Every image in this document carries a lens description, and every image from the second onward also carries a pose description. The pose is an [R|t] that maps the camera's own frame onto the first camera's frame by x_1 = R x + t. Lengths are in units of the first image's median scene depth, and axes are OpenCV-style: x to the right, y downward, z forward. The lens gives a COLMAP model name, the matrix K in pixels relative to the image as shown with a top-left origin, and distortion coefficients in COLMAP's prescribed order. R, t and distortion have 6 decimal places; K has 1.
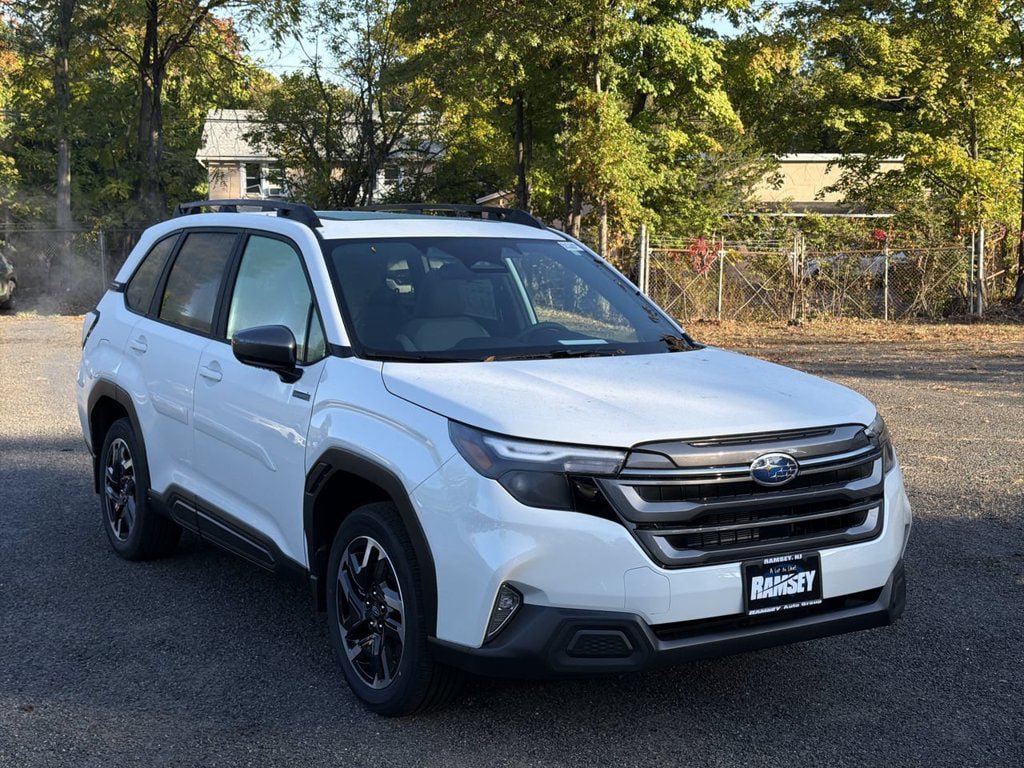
lens RADIAL K [[1482.5, 0, 512.0], [0, 1482.5, 384.0], [0, 0, 1]] dist [-0.124897, 0.808746]
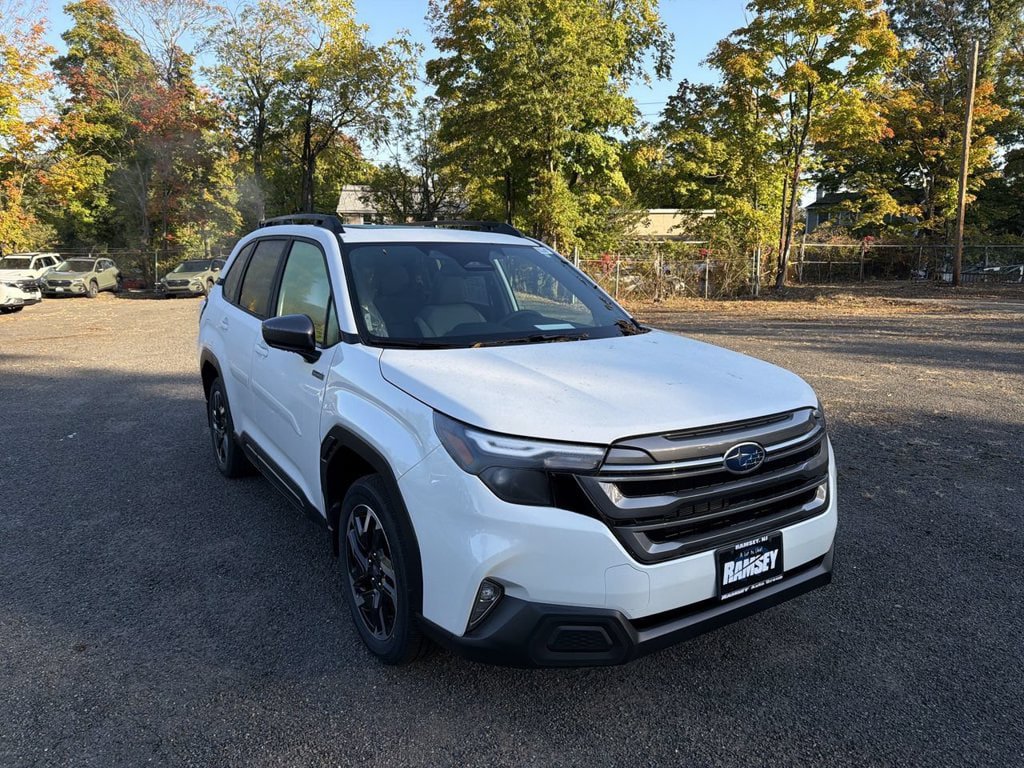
lens RADIAL K [[732.7, 0, 512.5], [0, 732.7, 395.5], [0, 0, 1]] dist [0.025040, -0.025706]
pose [[0.999952, -0.003169, 0.009303, 0.006825], [0.002325, 0.995994, 0.089392, -0.025603], [-0.009549, -0.089366, 0.995953, 0.379521]]
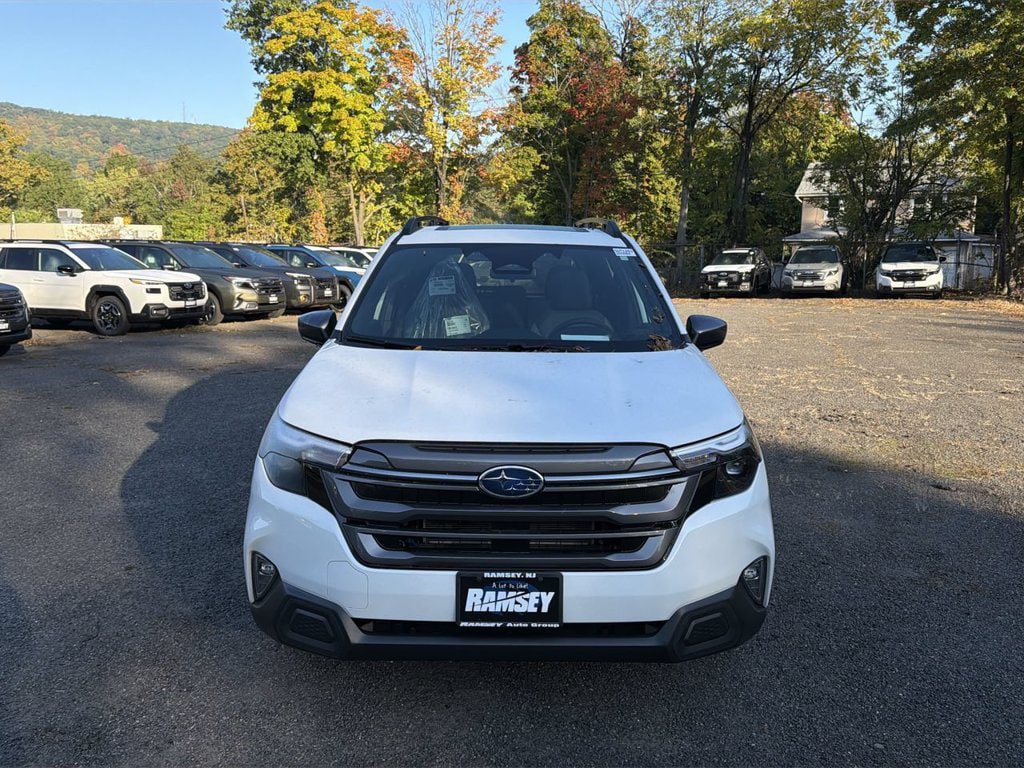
lens RADIAL K [[888.4, 0, 514.8], [0, 888.4, 407.4], [0, 0, 1]] dist [0.137877, -0.218296]
pose [[0.850549, 0.098317, -0.516624, 0.370791], [-0.059774, 0.994076, 0.090771, -0.034438], [0.522488, -0.046324, 0.851387, 0.393495]]
